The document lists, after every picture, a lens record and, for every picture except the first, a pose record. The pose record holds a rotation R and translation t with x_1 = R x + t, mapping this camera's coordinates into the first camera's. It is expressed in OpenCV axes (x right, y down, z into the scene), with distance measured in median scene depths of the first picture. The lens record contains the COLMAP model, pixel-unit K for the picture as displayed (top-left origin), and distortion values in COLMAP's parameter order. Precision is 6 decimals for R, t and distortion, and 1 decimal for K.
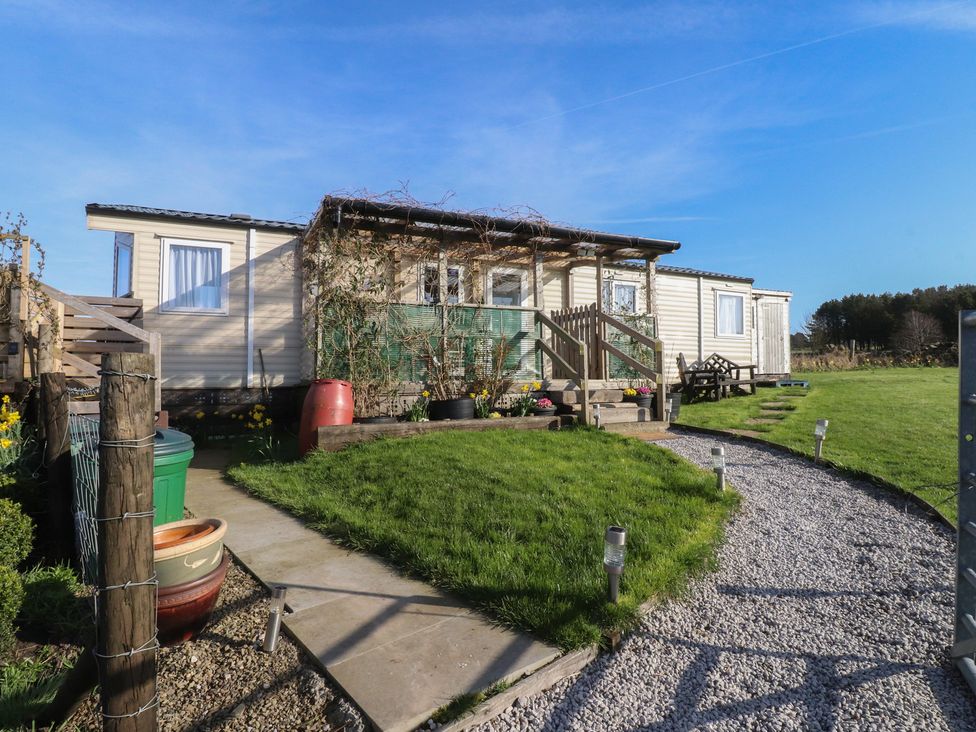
lens RADIAL K [[521.2, 0, 481.4], [0, 521.2, 347.9], [0, 0, 1]] dist [0.007062, -0.015093]
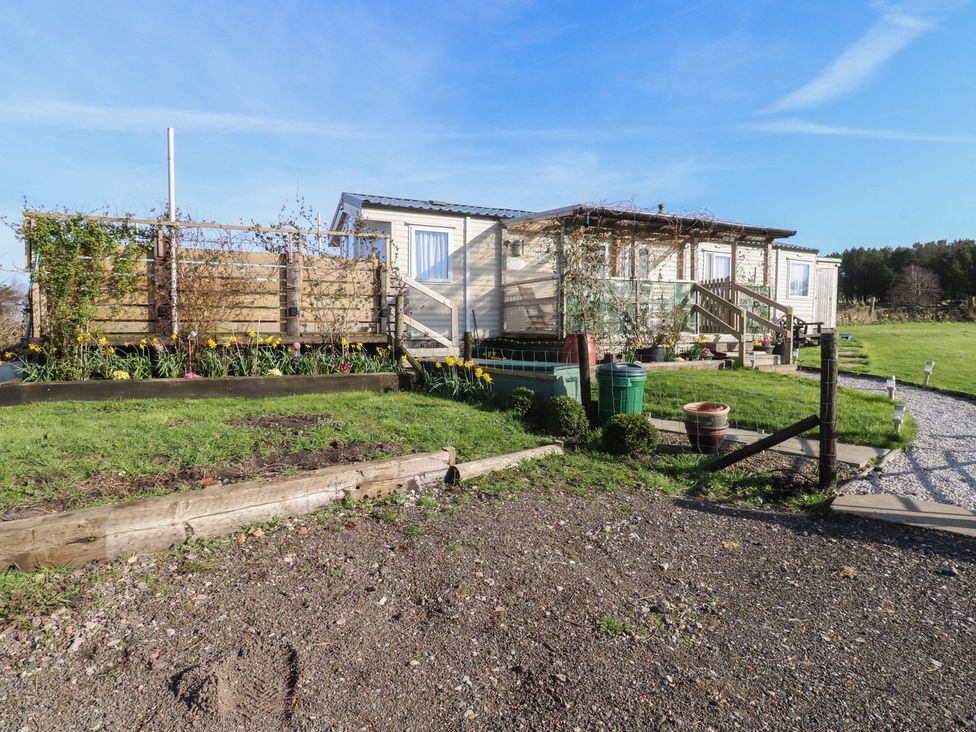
lens RADIAL K [[521.2, 0, 481.4], [0, 521.2, 347.9], [0, 0, 1]] dist [0.007062, -0.015093]
pose [[0.999901, 0.004202, 0.013442, -0.414991], [-0.005470, 0.995395, 0.095699, -0.027723], [-0.012978, -0.095763, 0.995320, -0.314272]]
